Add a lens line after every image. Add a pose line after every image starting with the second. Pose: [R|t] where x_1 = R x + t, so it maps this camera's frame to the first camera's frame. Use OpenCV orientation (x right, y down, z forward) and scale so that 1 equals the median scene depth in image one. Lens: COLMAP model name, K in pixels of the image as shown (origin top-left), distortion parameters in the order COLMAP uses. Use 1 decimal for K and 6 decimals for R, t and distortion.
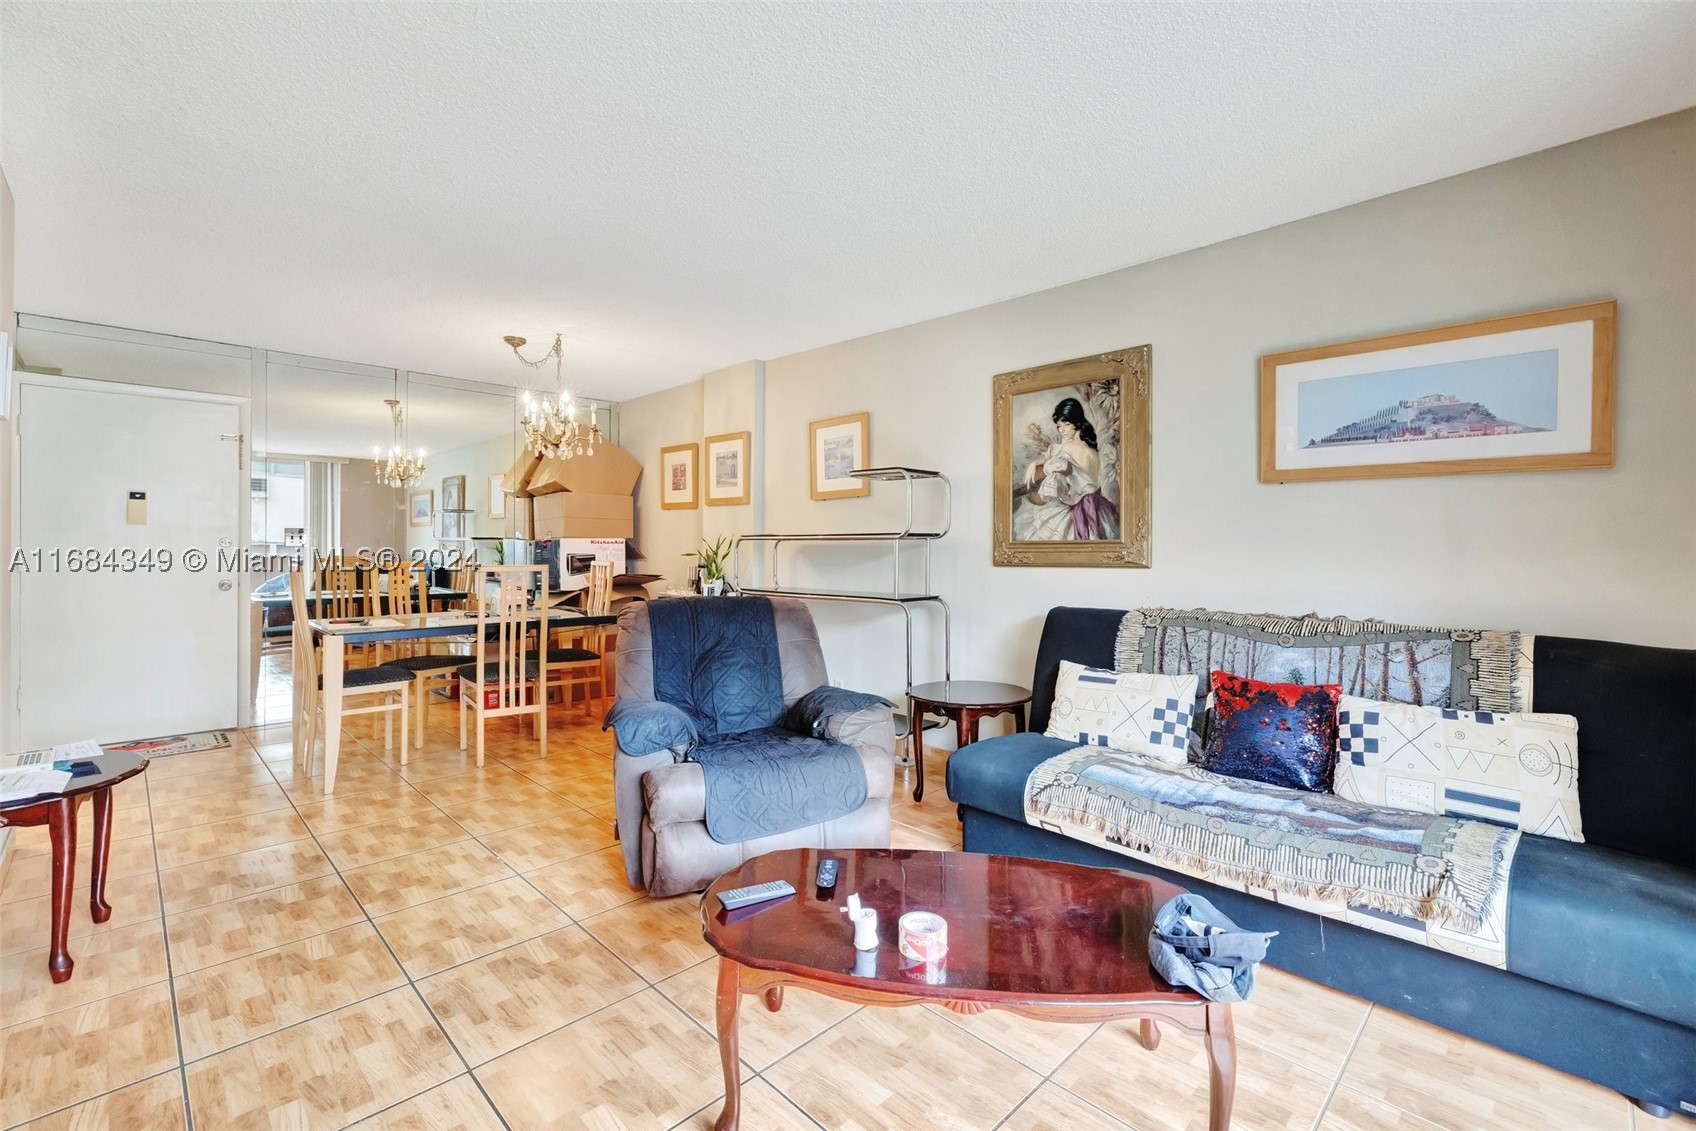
lens RADIAL K [[724.2, 0, 841.5], [0, 724.2, 557.6], [0, 0, 1]] dist [-0.007018, 0.001456]
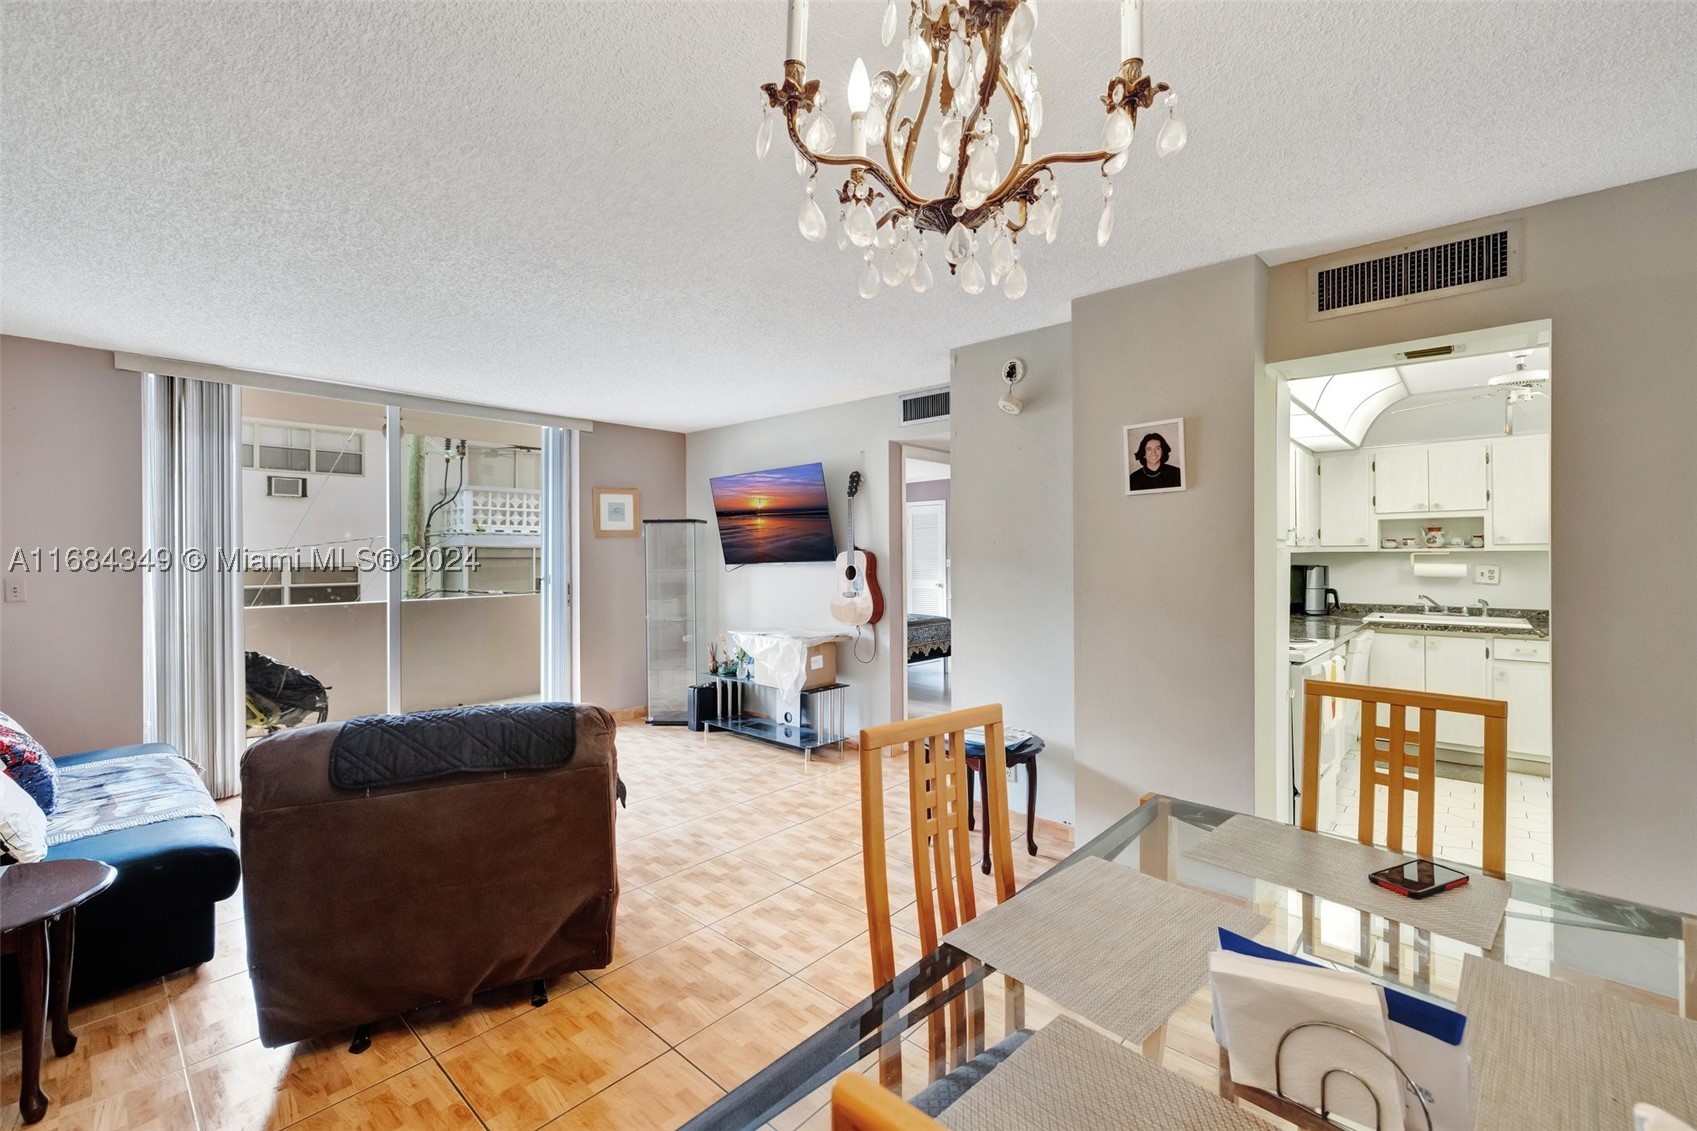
lens RADIAL K [[712.1, 0, 835.4], [0, 712.1, 557.3], [0, 0, 1]] dist [0.000900, 0.000806]
pose [[-0.999235, -0.002037, -0.039064, -0.477664], [-0.002800, 0.999806, 0.019499, -0.086485], [0.039017, 0.019593, -0.999046, 1.630641]]
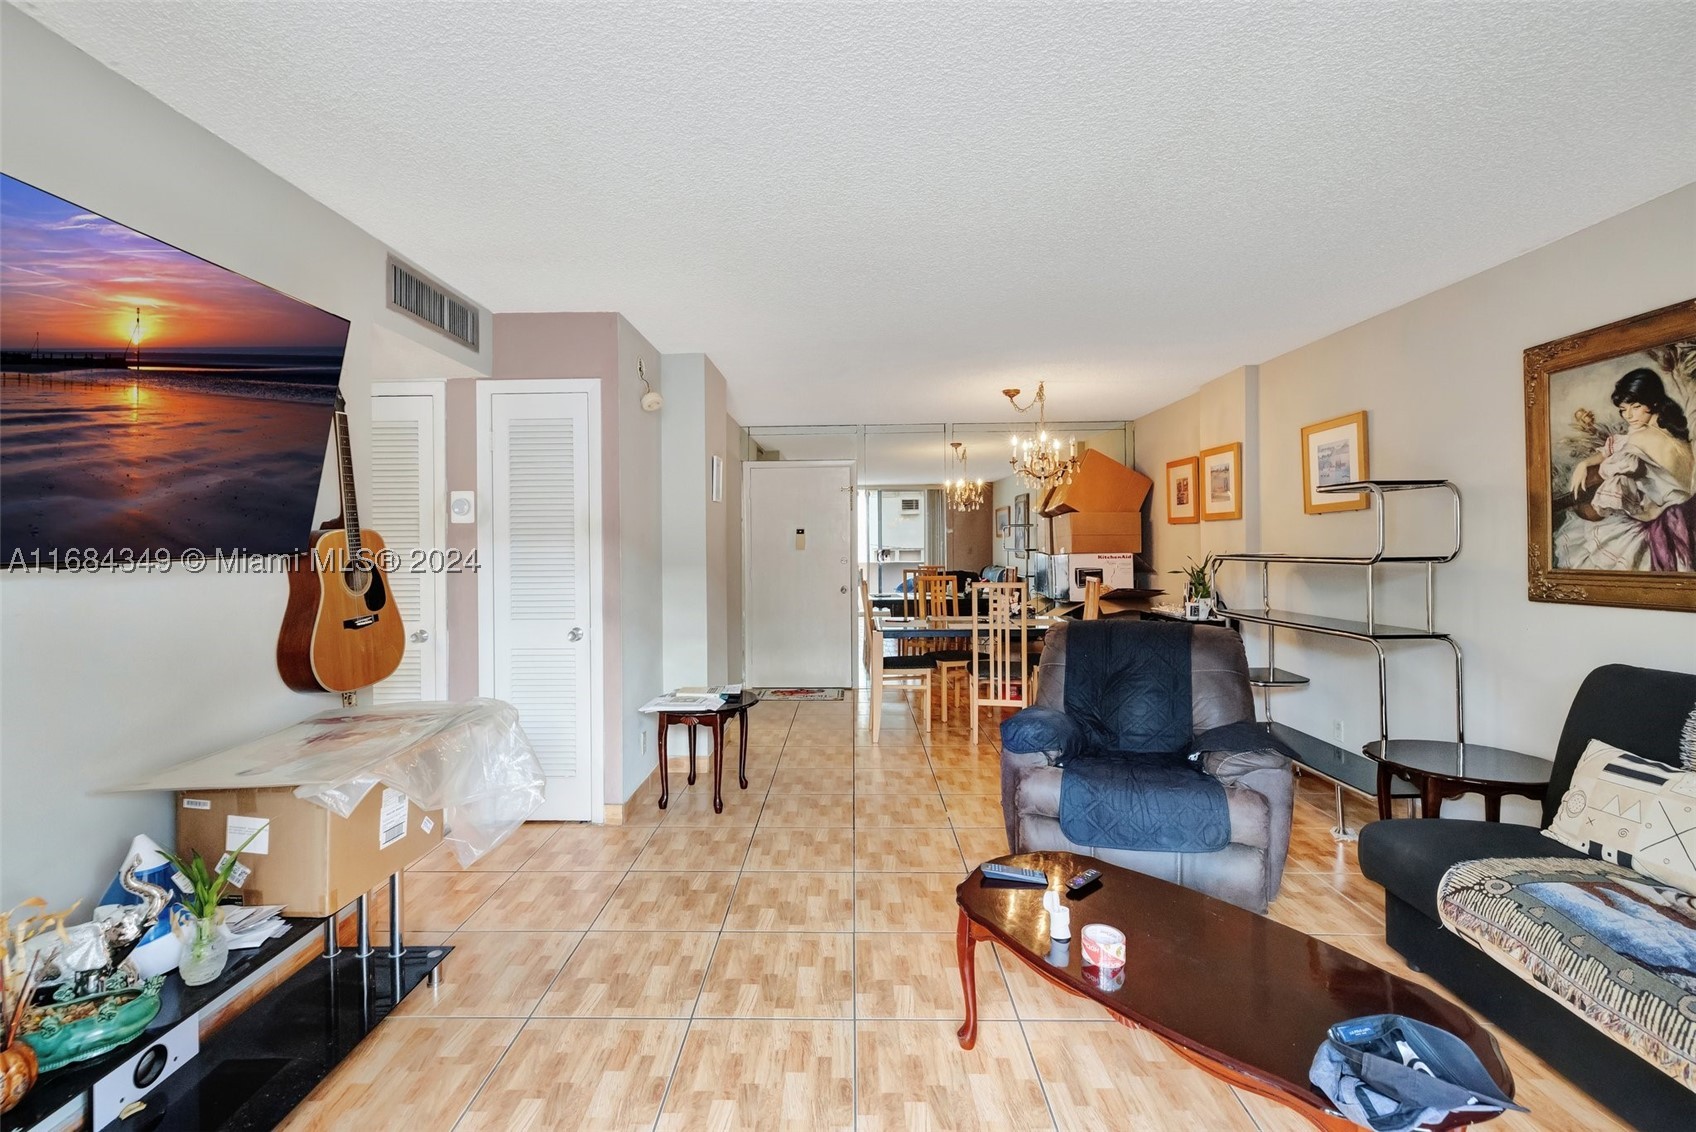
lens RADIAL K [[724.2, 0, 844.9], [0, 724.2, 549.6], [0, 0, 1]] dist [-0.007018, 0.001456]
pose [[0.699794, -0.007963, -0.714301, 0.287158], [0.002073, 0.999956, -0.009117, -0.042056], [0.714342, 0.004899, 0.699780, -0.043485]]
